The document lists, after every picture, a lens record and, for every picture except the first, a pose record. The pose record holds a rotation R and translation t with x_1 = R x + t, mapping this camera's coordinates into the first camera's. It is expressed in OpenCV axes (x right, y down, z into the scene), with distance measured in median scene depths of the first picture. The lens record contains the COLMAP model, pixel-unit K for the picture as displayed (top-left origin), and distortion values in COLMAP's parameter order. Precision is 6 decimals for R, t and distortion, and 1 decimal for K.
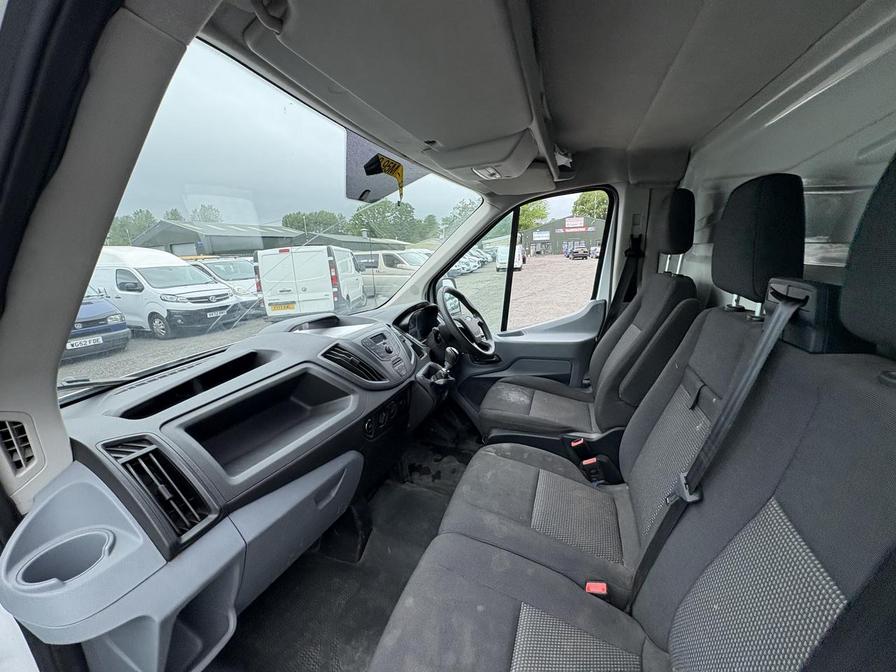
lens RADIAL K [[357.2, 0, 448.0], [0, 357.2, 336.0], [0, 0, 1]] dist [-0.001069, 0.000492]
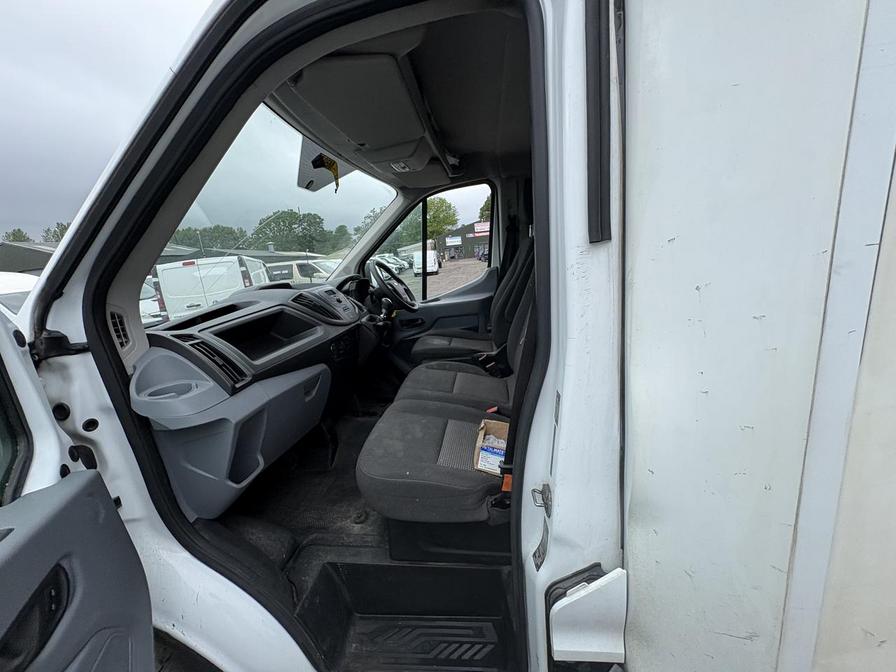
lens RADIAL K [[357.2, 0, 448.0], [0, 357.2, 336.0], [0, 0, 1]] dist [-0.001069, 0.000492]
pose [[0.972531, -0.101578, 0.209441, -0.043625], [0.106090, 0.994302, -0.010395, 0.156443], [-0.207192, 0.032329, 0.977766, -0.261102]]
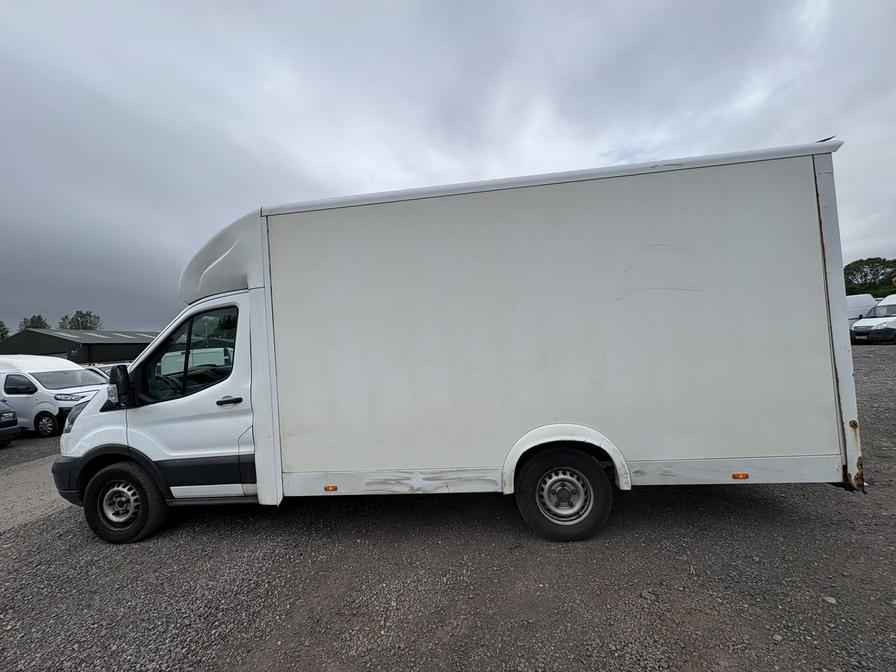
lens RADIAL K [[353.6, 0, 450.7], [0, 353.6, 338.2], [0, 0, 1]] dist [0.001515, 0.000441]
pose [[0.971229, -0.025752, 0.236750, 0.746148], [0.087680, 0.962972, -0.254947, 0.534168], [-0.221418, 0.268370, 0.937524, -1.873744]]
